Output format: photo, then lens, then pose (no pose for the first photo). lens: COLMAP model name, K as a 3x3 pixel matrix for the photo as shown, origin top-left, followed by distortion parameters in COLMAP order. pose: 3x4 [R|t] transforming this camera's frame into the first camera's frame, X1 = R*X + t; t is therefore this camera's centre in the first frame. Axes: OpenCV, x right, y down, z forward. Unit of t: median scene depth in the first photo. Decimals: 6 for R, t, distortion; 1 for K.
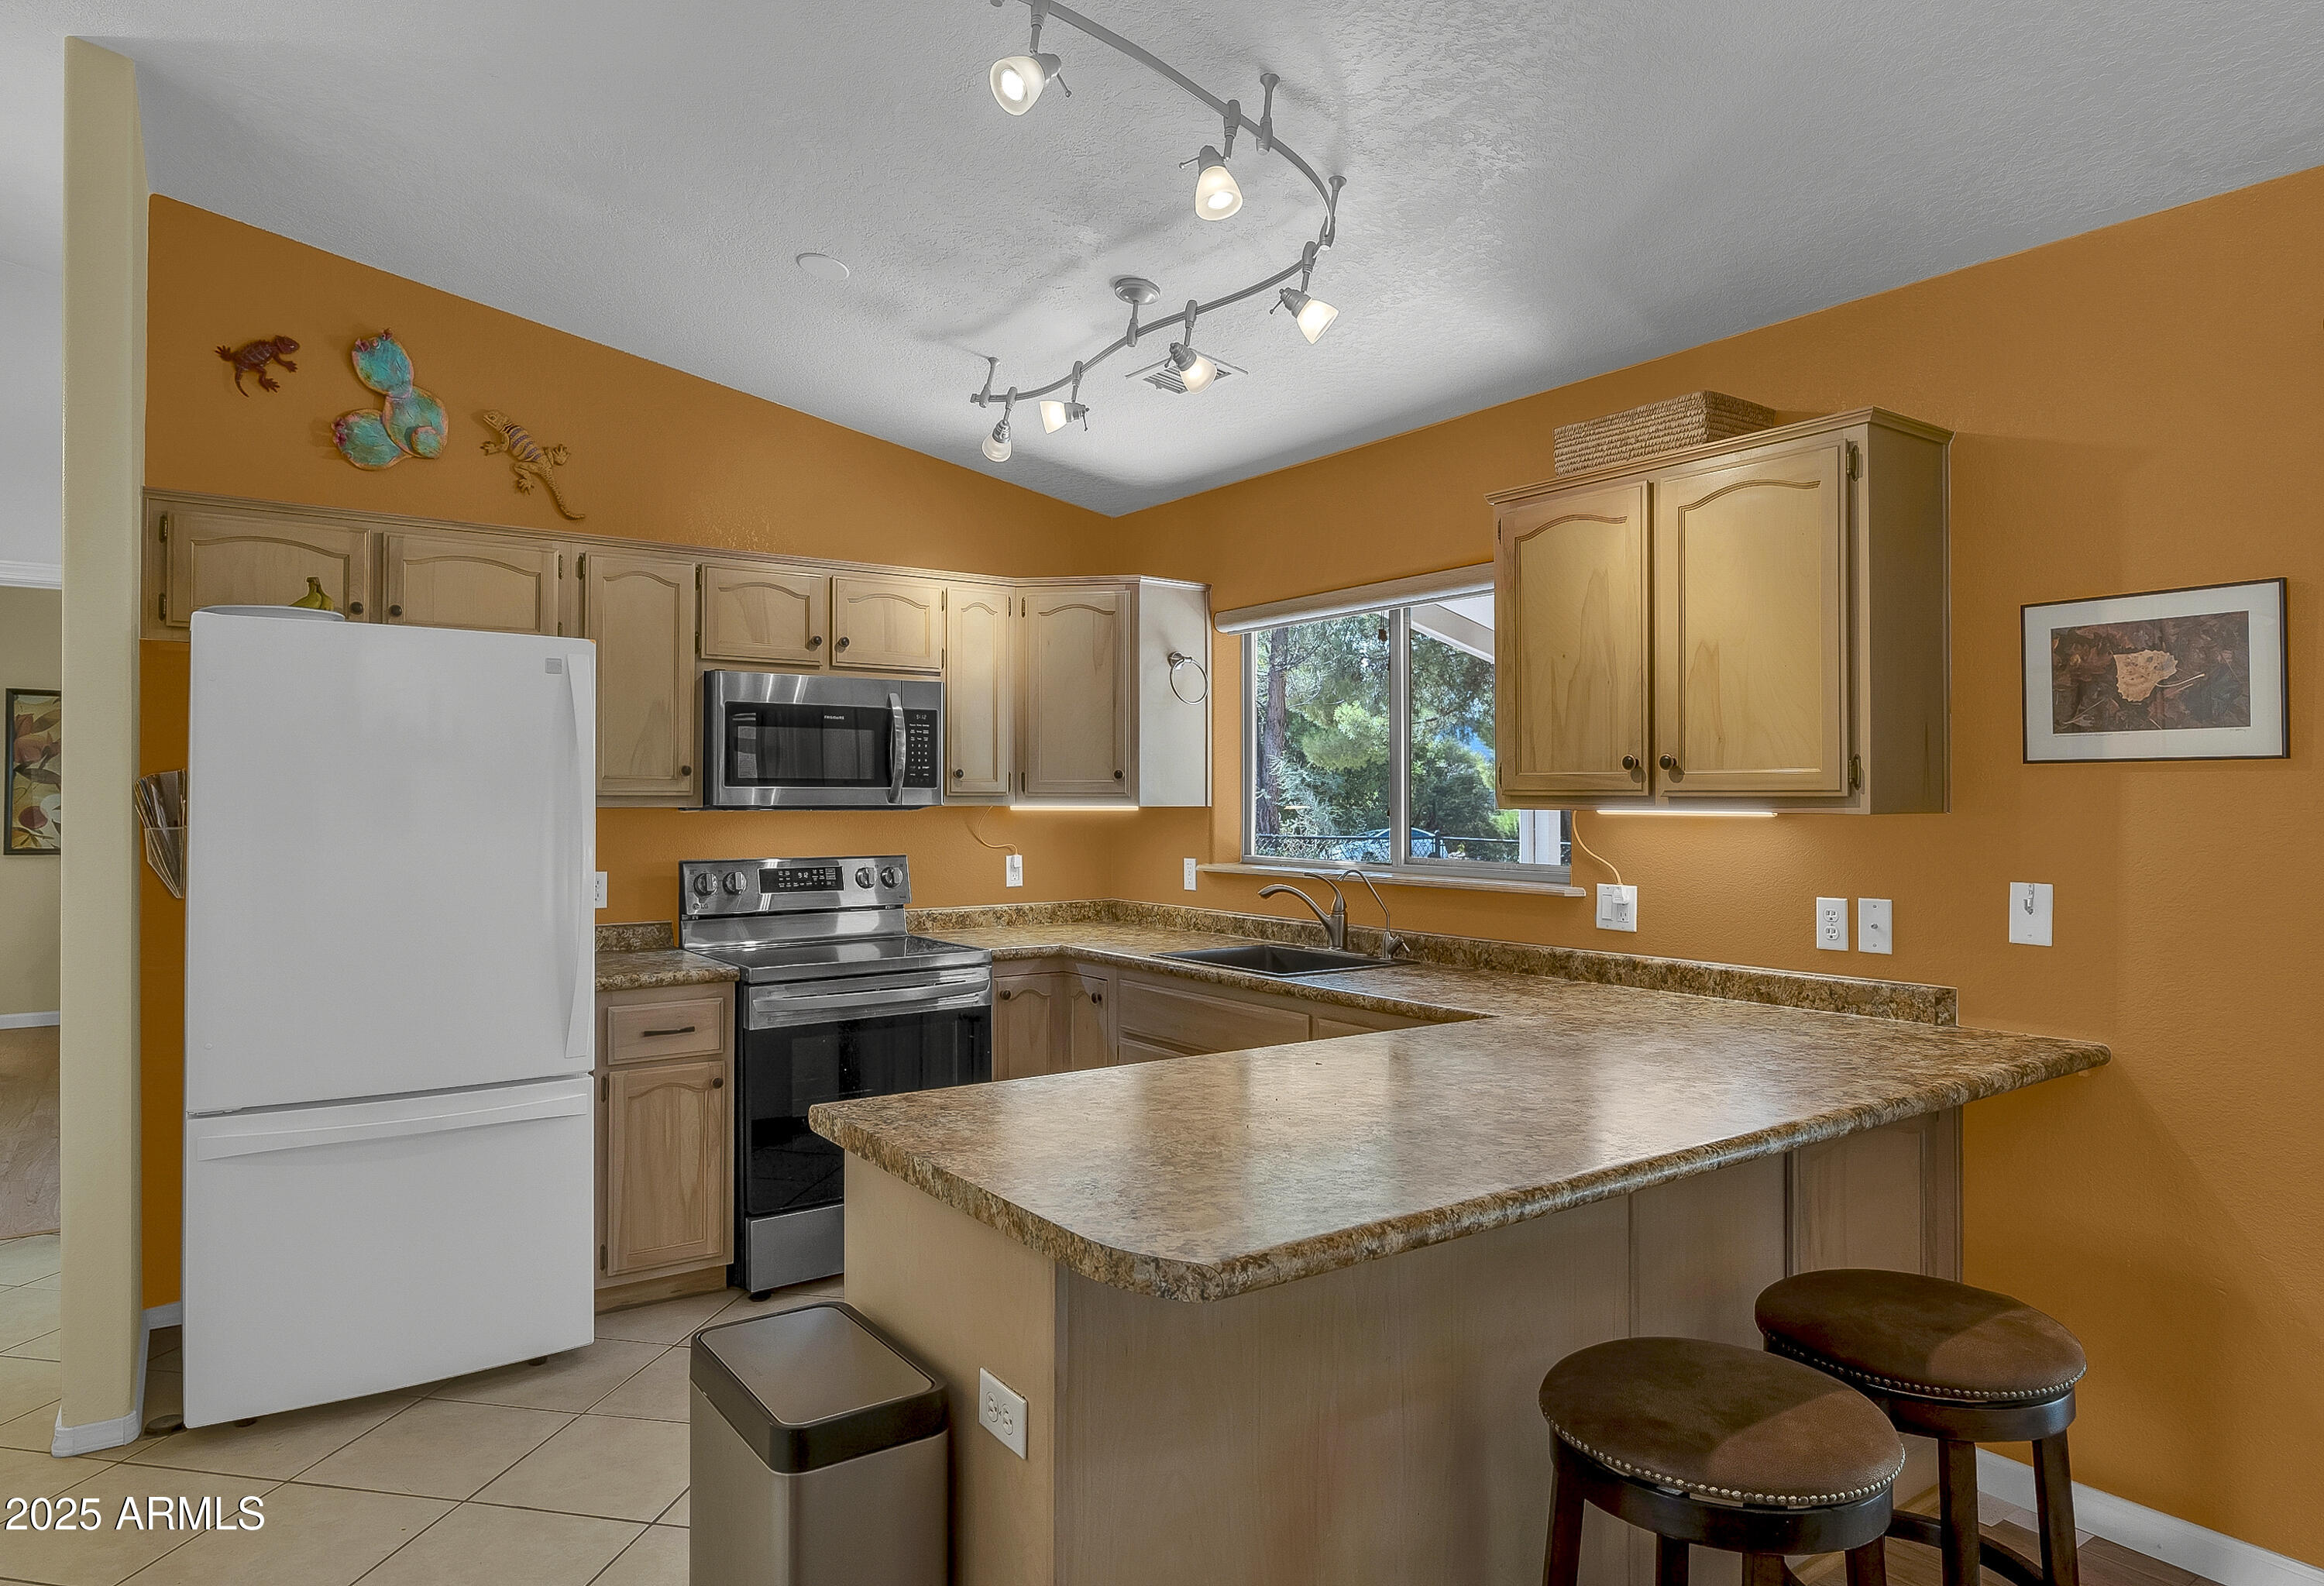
lens RADIAL K [[1396.2, 0, 1152.7], [0, 1396.2, 791.6], [0, 0, 1]] dist [0.025664, -0.001448]
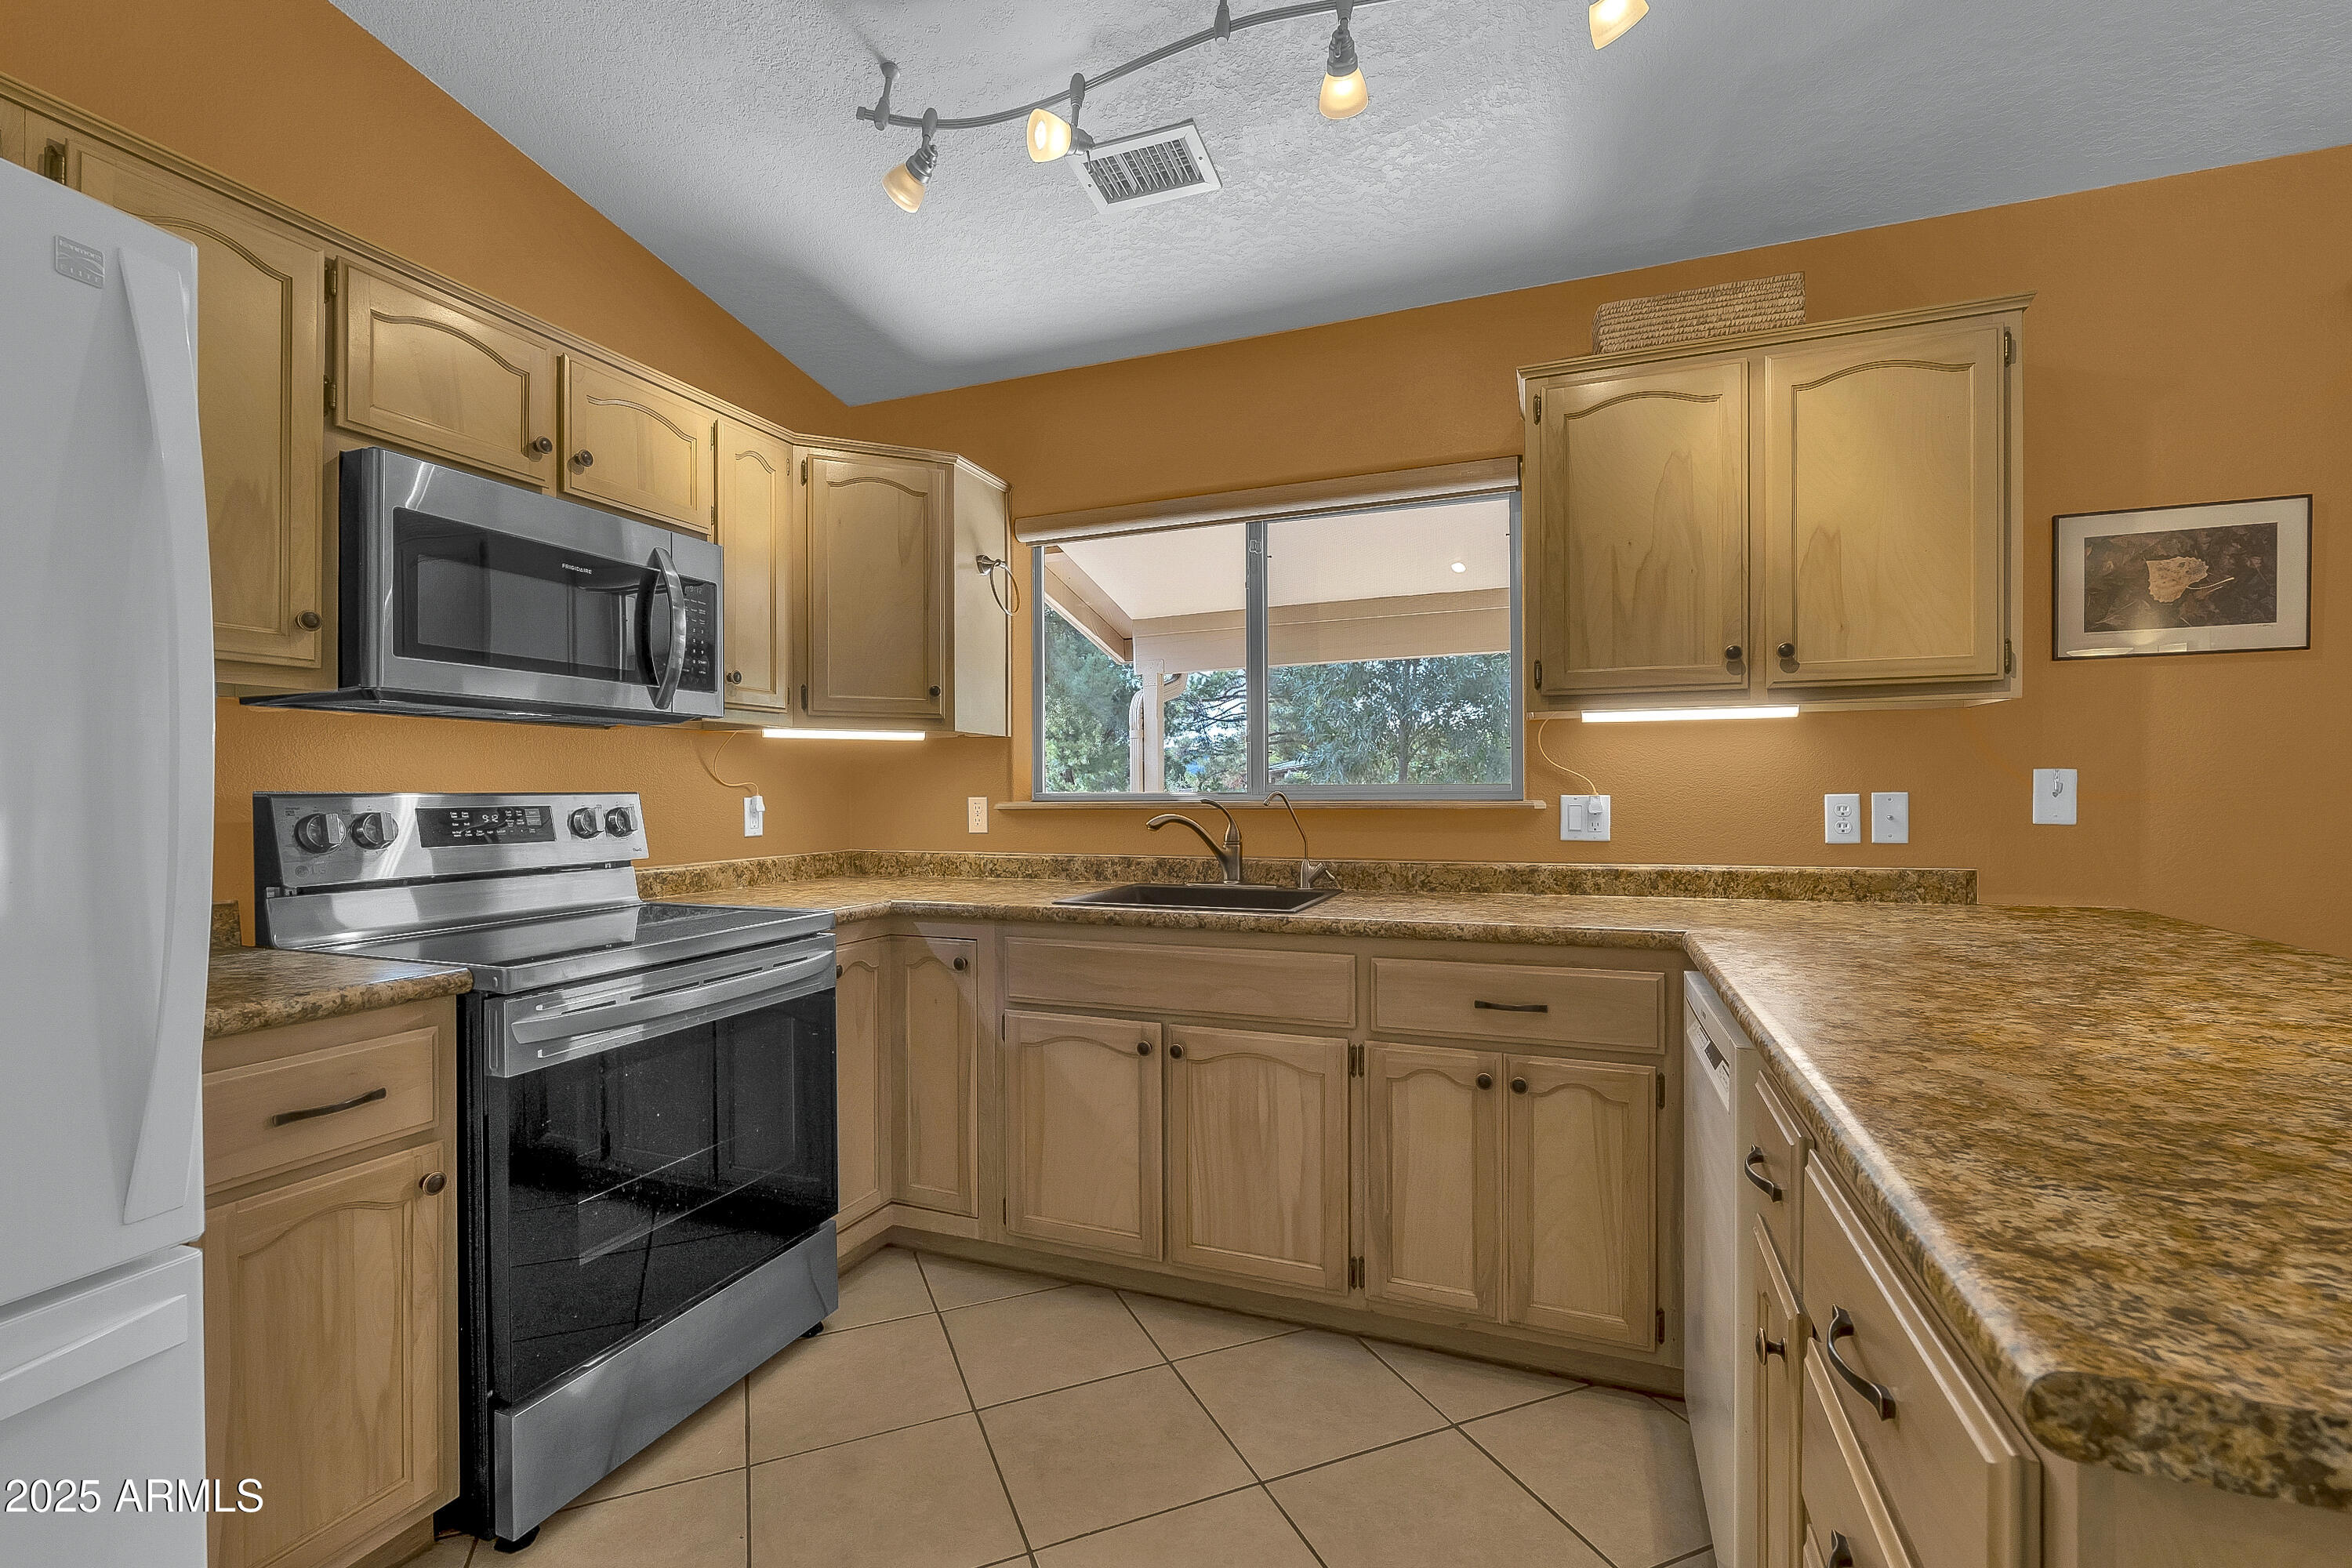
lens RADIAL K [[1015.2, 0, 1176.6], [0, 1015.2, 789.1], [0, 0, 1]] dist [-0.001439, -0.000760]
pose [[0.838971, -0.004921, 0.544154, -0.276654], [0.004587, 0.999988, 0.001971, 0.054079], [-0.544157, 0.000842, 0.838983, 0.503199]]
